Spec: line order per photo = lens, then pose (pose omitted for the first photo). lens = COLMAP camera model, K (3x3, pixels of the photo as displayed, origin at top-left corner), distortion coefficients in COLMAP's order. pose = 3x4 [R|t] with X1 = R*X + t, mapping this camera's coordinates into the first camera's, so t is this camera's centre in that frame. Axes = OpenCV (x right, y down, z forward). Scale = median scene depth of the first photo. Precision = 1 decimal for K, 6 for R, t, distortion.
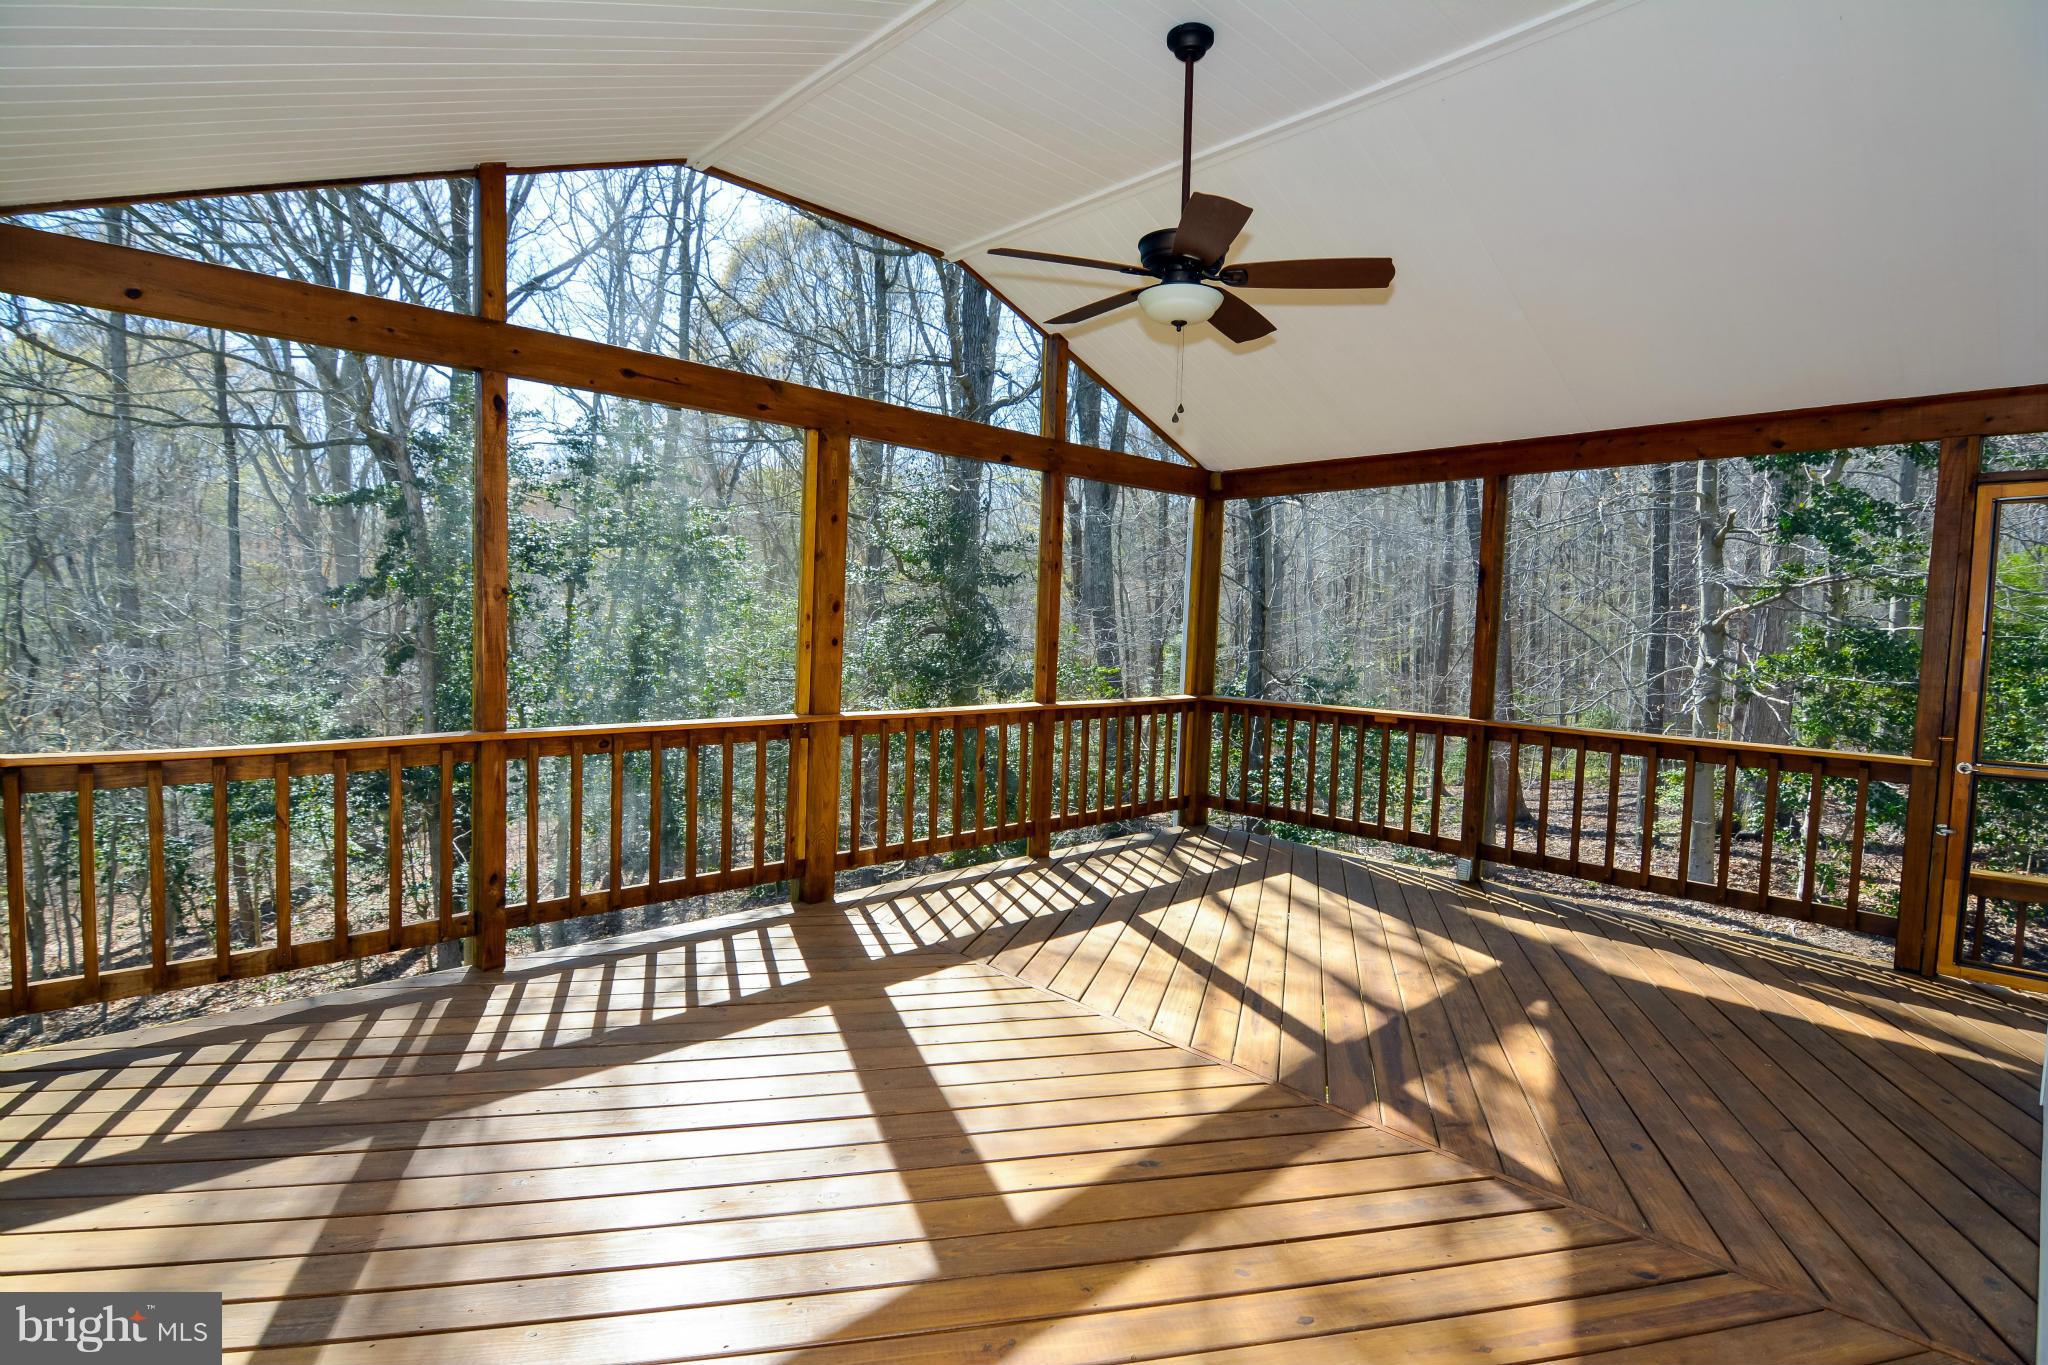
lens RADIAL K [[1033.7, 0, 1024.0], [0, 1033.7, 682.5], [0, 0, 1]] dist [-0.003039, -0.001302]
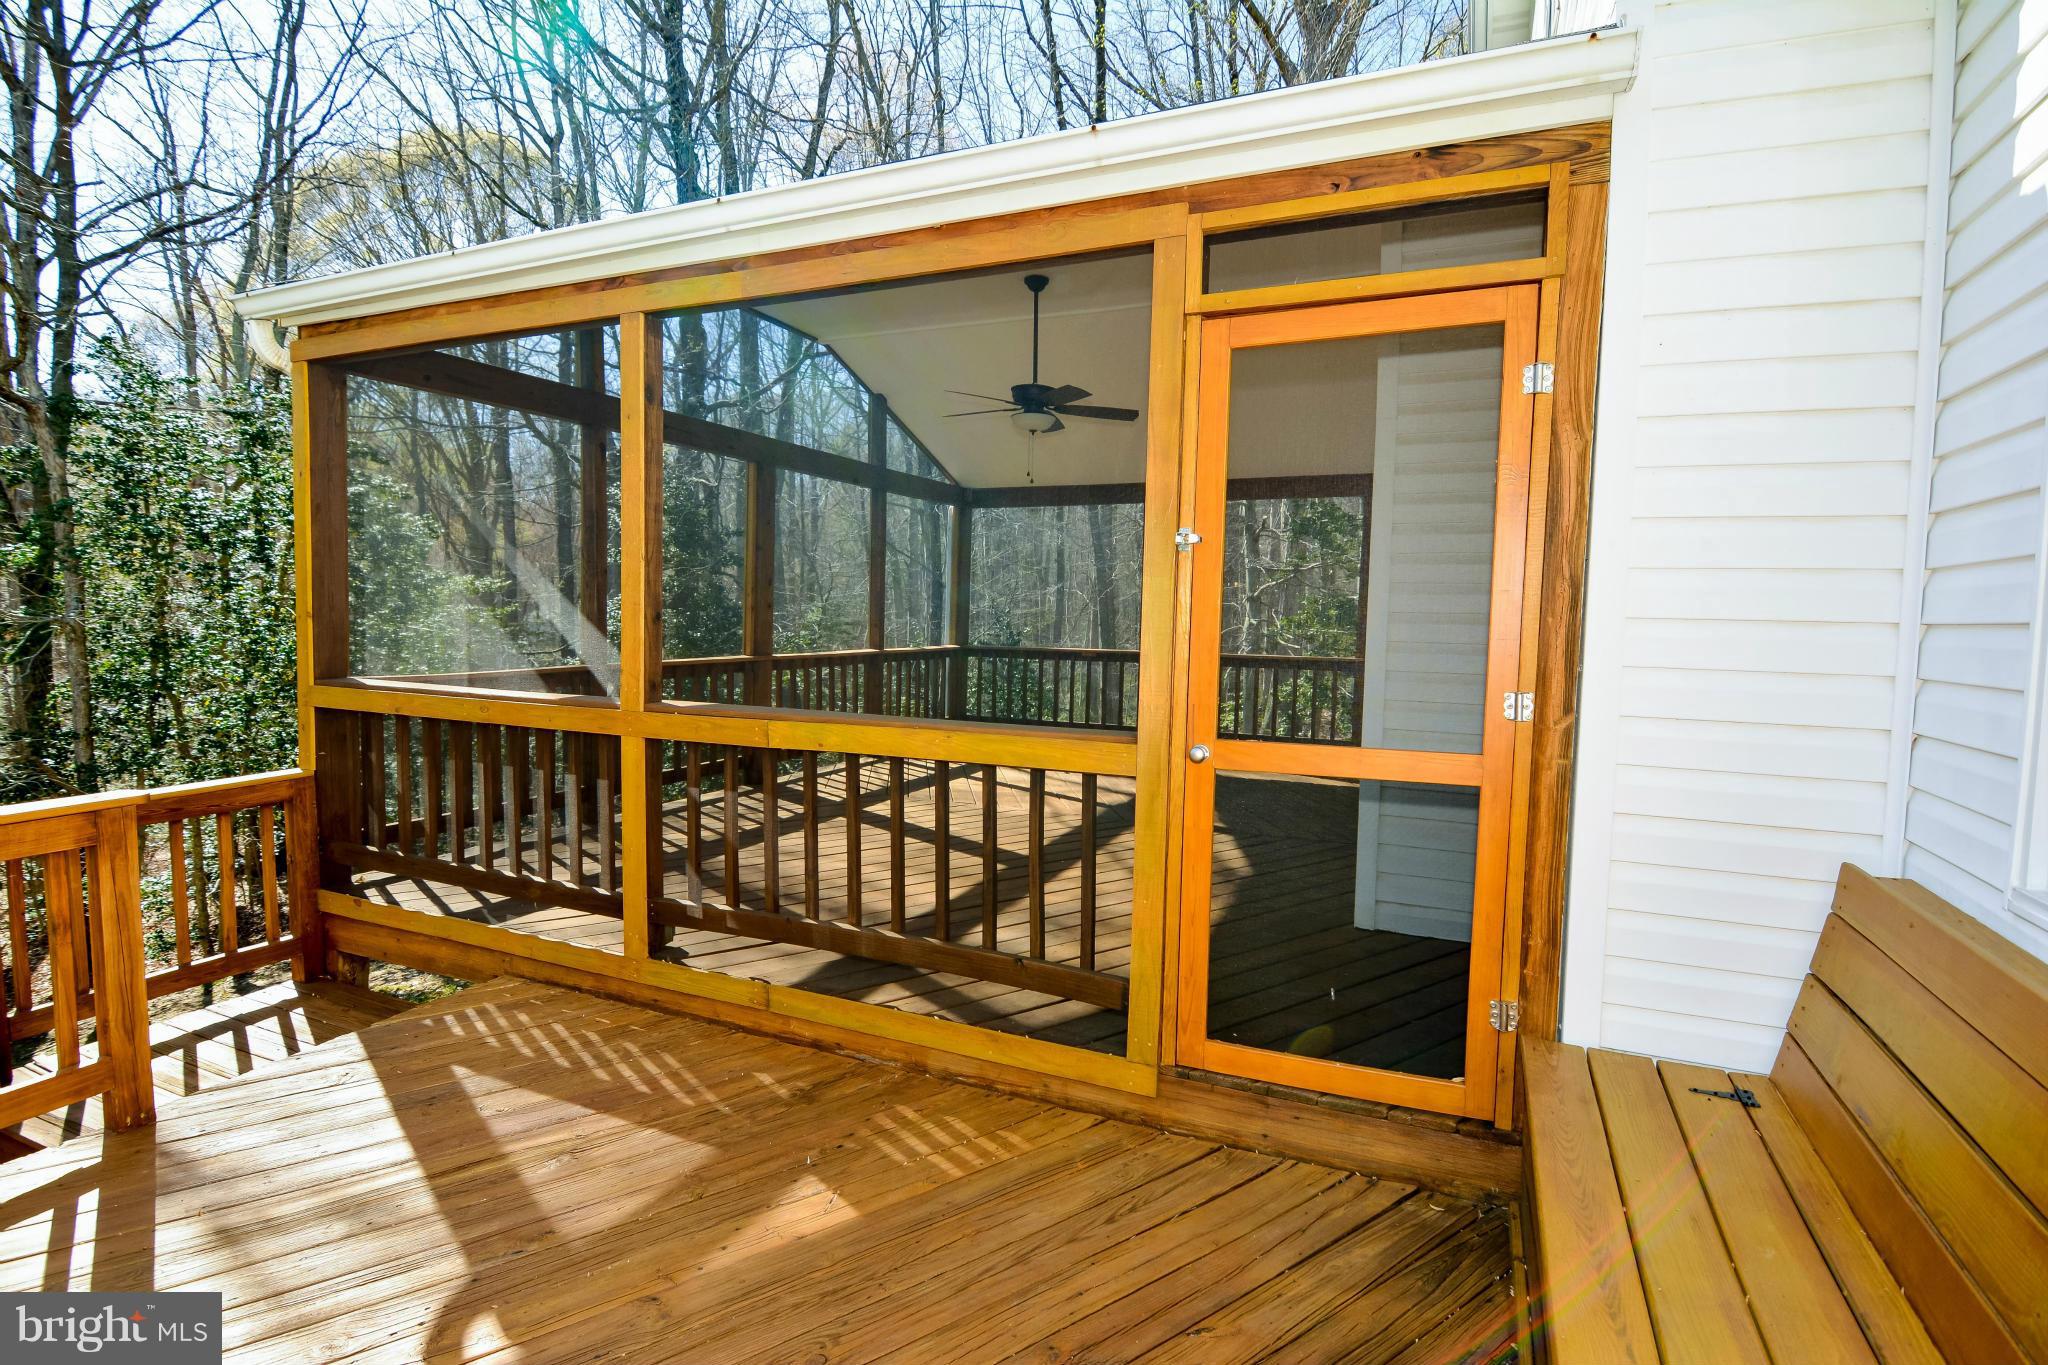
lens RADIAL K [[1033.7, 0, 1024.0], [0, 1033.7, 682.5], [0, 0, 1]] dist [-0.003039, -0.001302]
pose [[0.926679, -0.036444, 0.374082, -0.182684], [0.028880, 0.999250, 0.025807, 0.019054], [-0.374742, -0.013112, 0.927037, -0.227251]]
